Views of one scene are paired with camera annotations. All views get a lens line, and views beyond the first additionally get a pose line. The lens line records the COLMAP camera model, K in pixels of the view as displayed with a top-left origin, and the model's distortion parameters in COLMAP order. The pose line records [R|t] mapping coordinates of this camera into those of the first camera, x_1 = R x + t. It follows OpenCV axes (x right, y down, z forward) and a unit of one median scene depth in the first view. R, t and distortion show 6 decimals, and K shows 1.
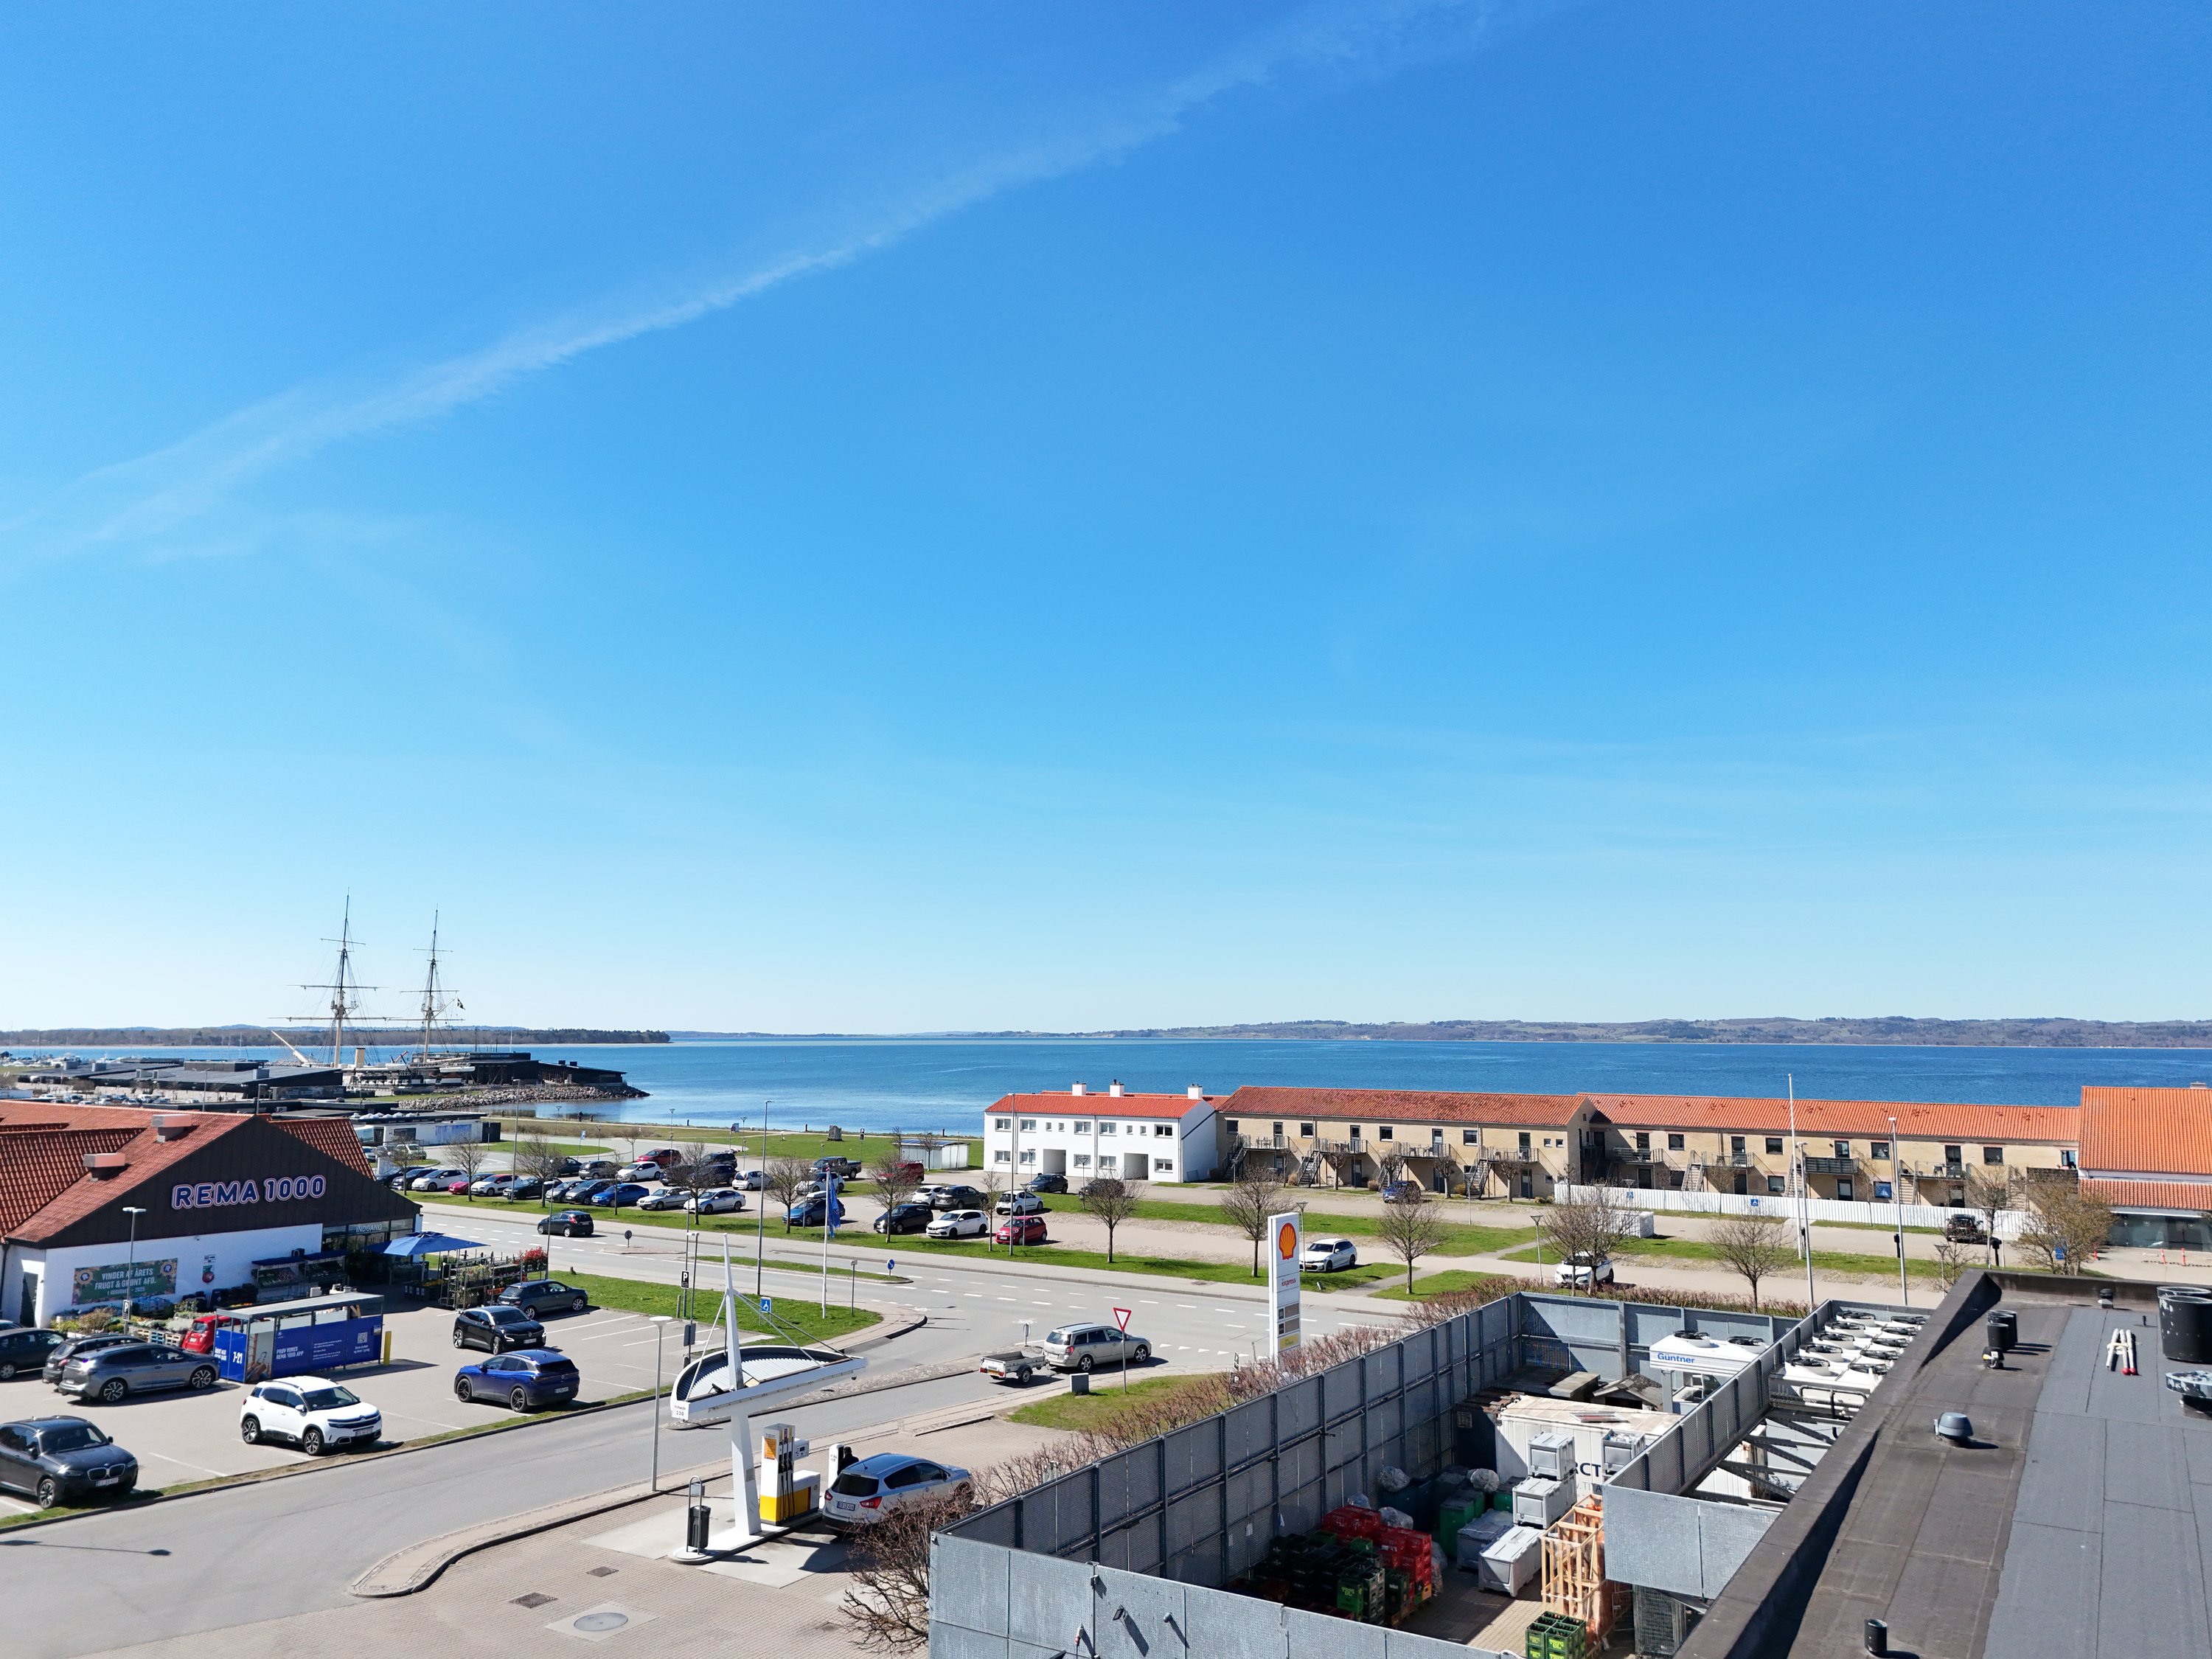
lens RADIAL K [[1611.3, 0, 1128.3], [0, 1611.3, 827.2], [0, 0, 1]] dist [0.081020, -0.066772]
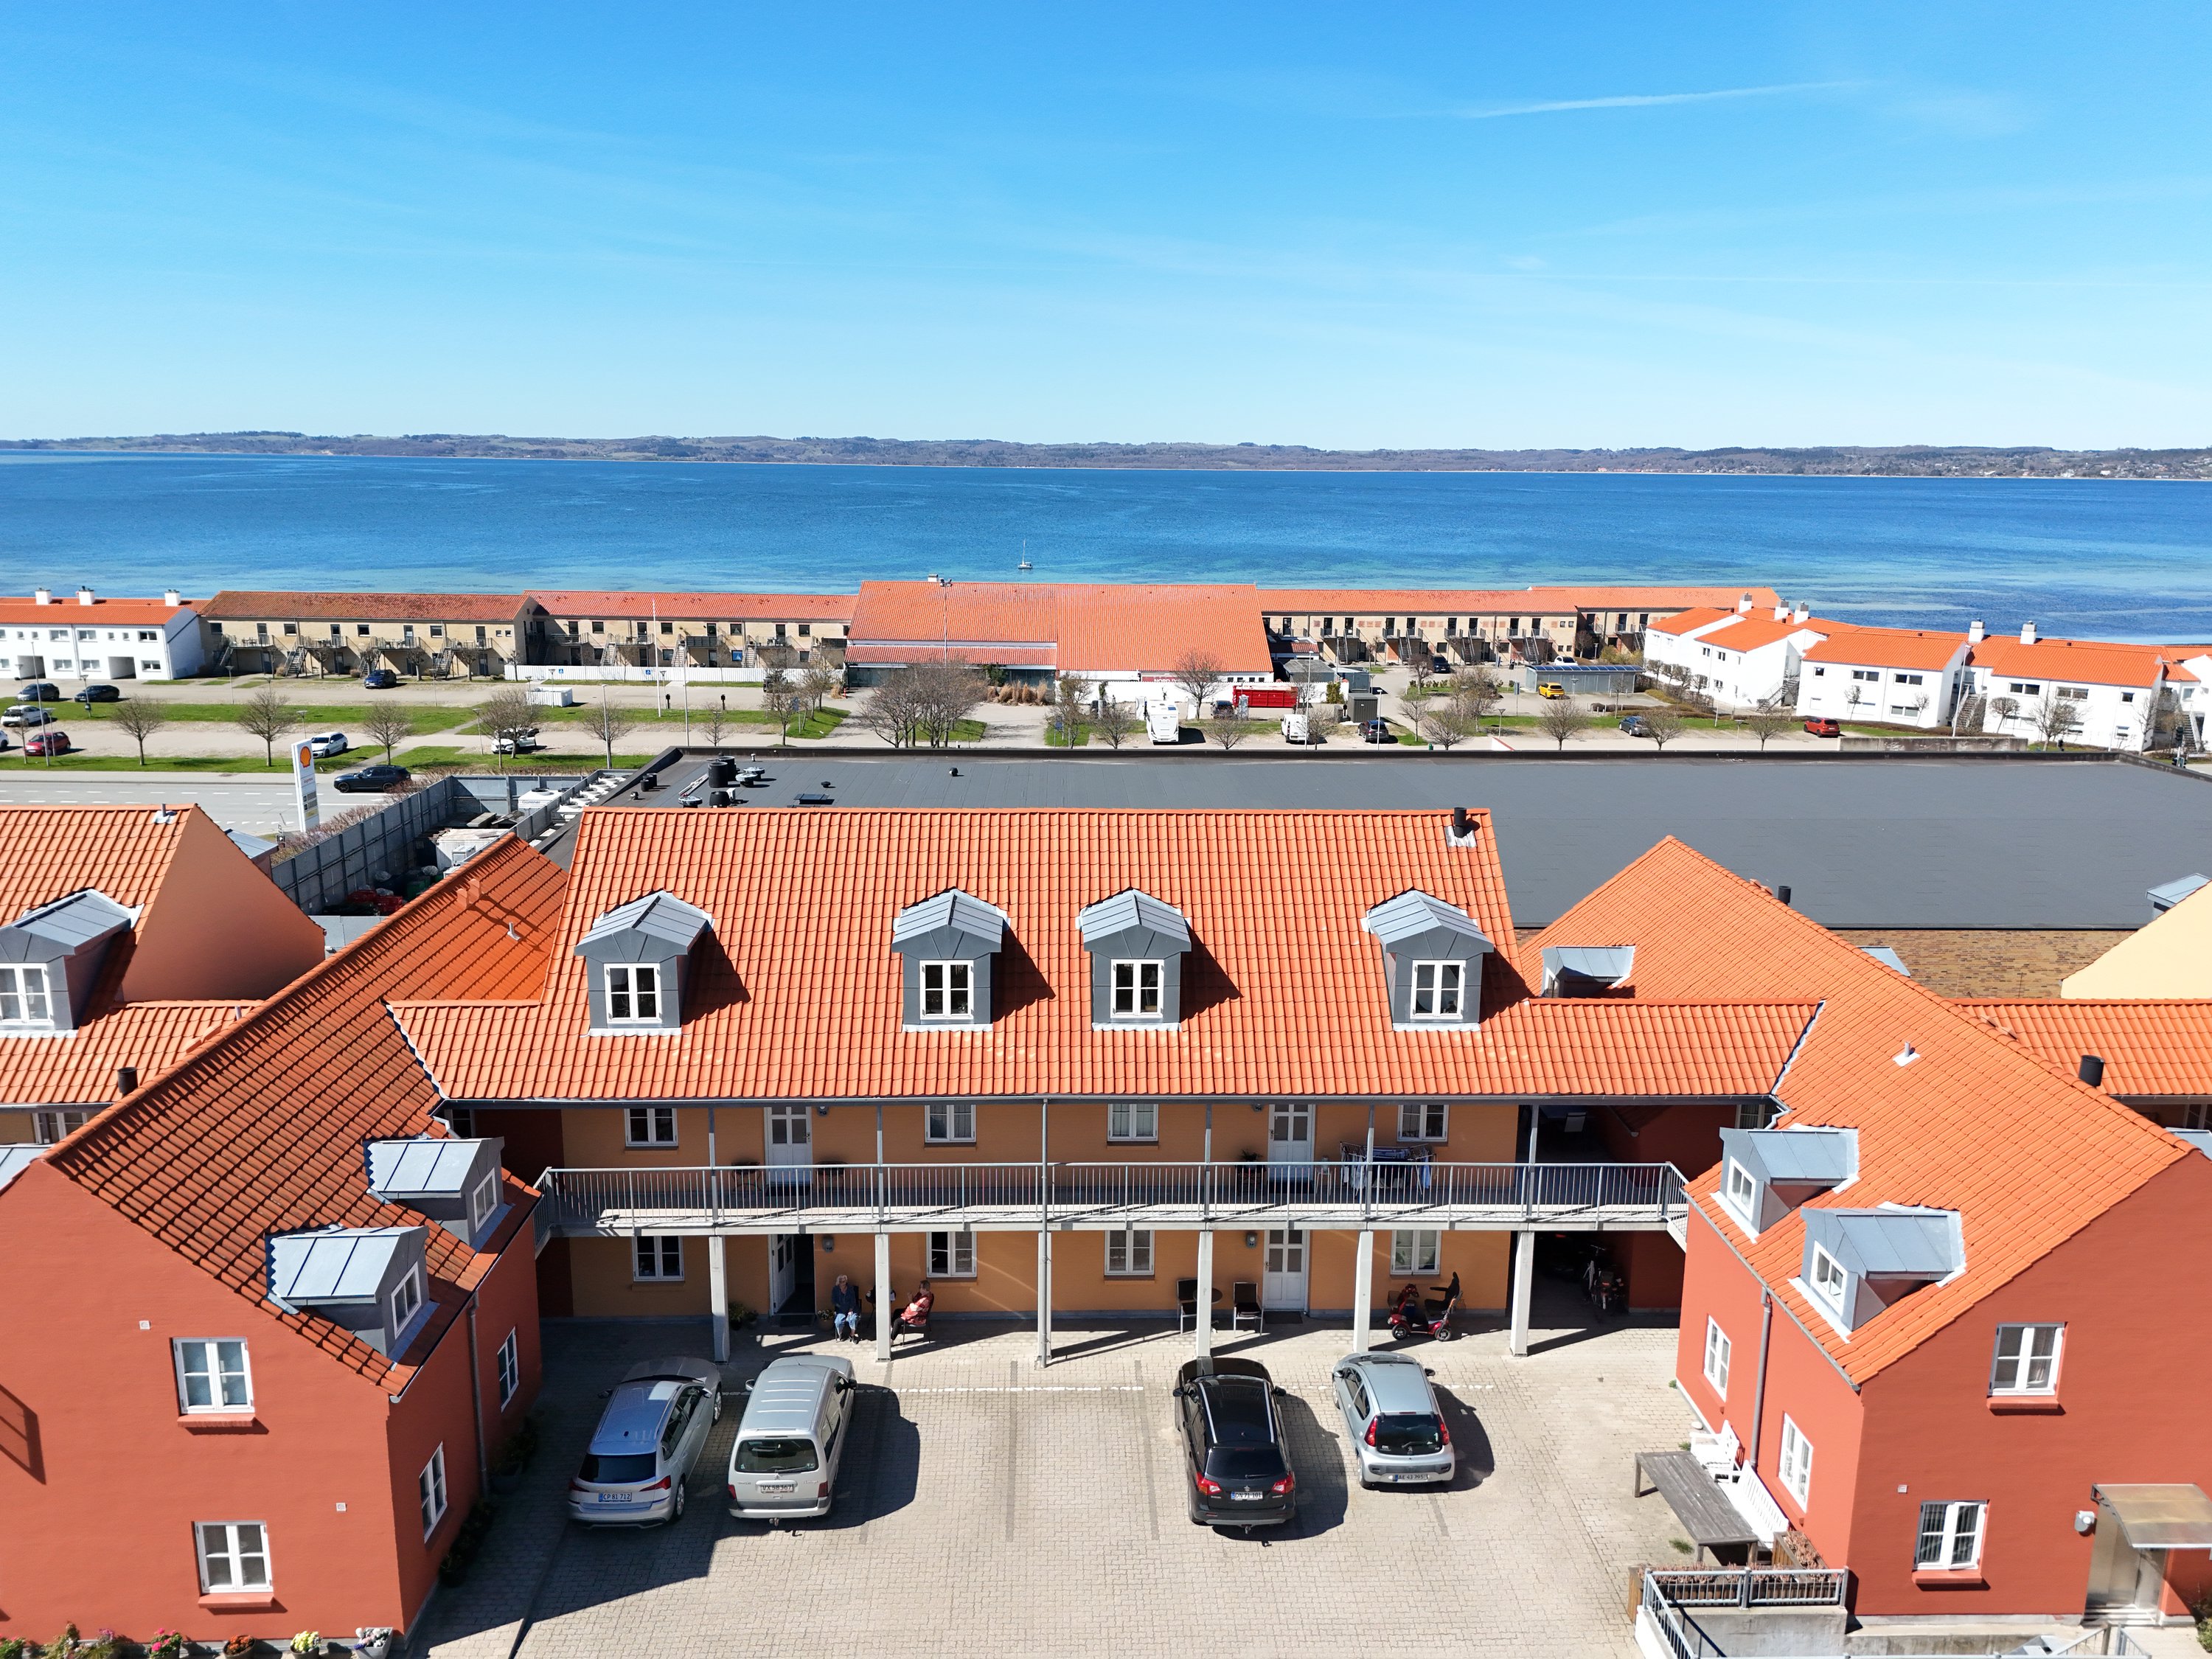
lens RADIAL K [[1611.3, 0, 1120.9], [0, 1611.3, 832.3], [0, 0, 1]] dist [0.081020, -0.066772]
pose [[0.833370, -0.119378, 0.539670, -0.080606], [-0.078825, 0.940747, 0.329821, -0.196249], [-0.547067, -0.317402, 0.774580, -0.526262]]
